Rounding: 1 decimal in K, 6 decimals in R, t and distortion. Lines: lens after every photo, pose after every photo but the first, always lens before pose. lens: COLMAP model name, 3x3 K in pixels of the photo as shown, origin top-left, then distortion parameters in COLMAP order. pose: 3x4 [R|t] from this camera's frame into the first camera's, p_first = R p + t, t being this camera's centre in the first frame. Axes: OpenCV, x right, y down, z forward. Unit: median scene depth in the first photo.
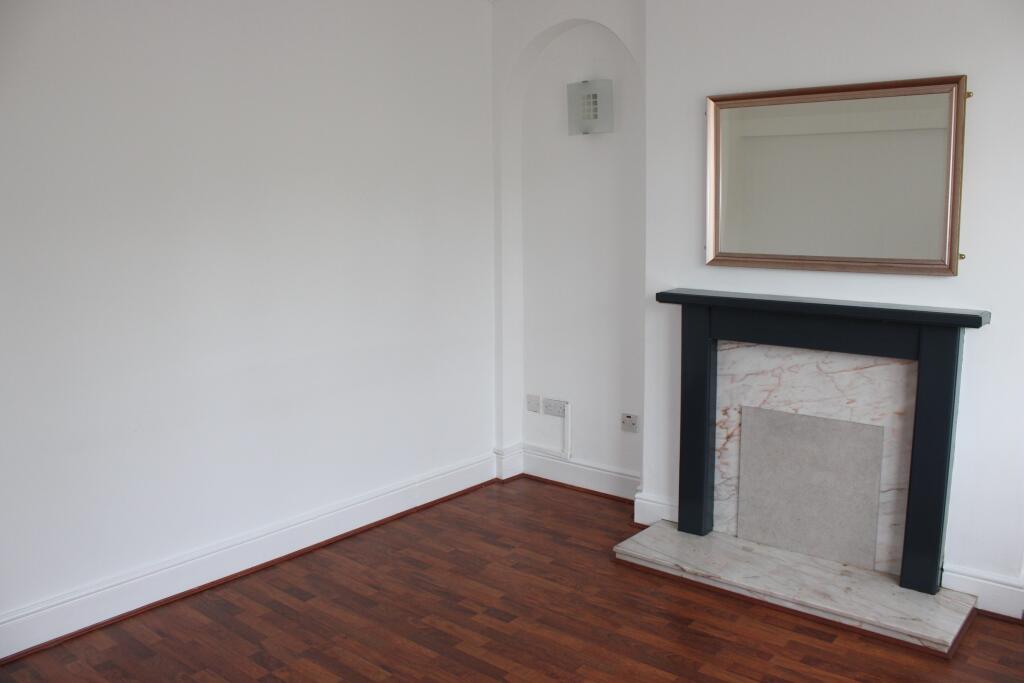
lens RADIAL K [[866.9, 0, 512.0], [0, 866.9, 341.5], [0, 0, 1]] dist [-0.078835, 0.017513]
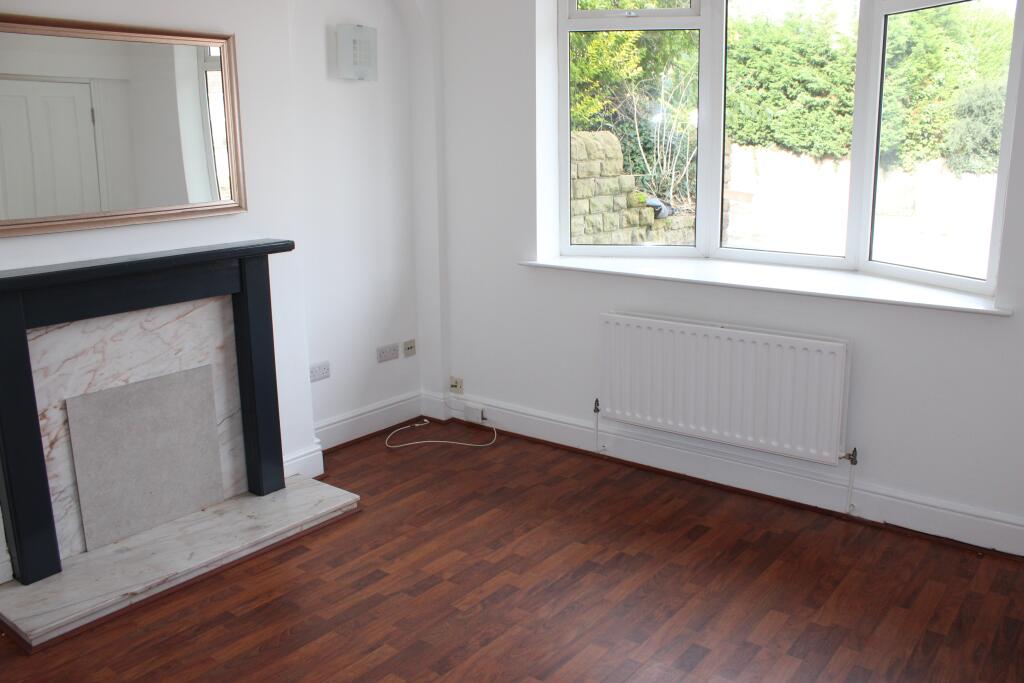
lens RADIAL K [[866.9, 0, 512.0], [0, 866.9, 341.5], [0, 0, 1]] dist [-0.078835, 0.017513]
pose [[-0.013697, -0.216900, 0.976098, -0.578519], [0.181678, 0.959401, 0.215739, -0.085393], [-0.983263, 0.180290, 0.026265, 0.588084]]
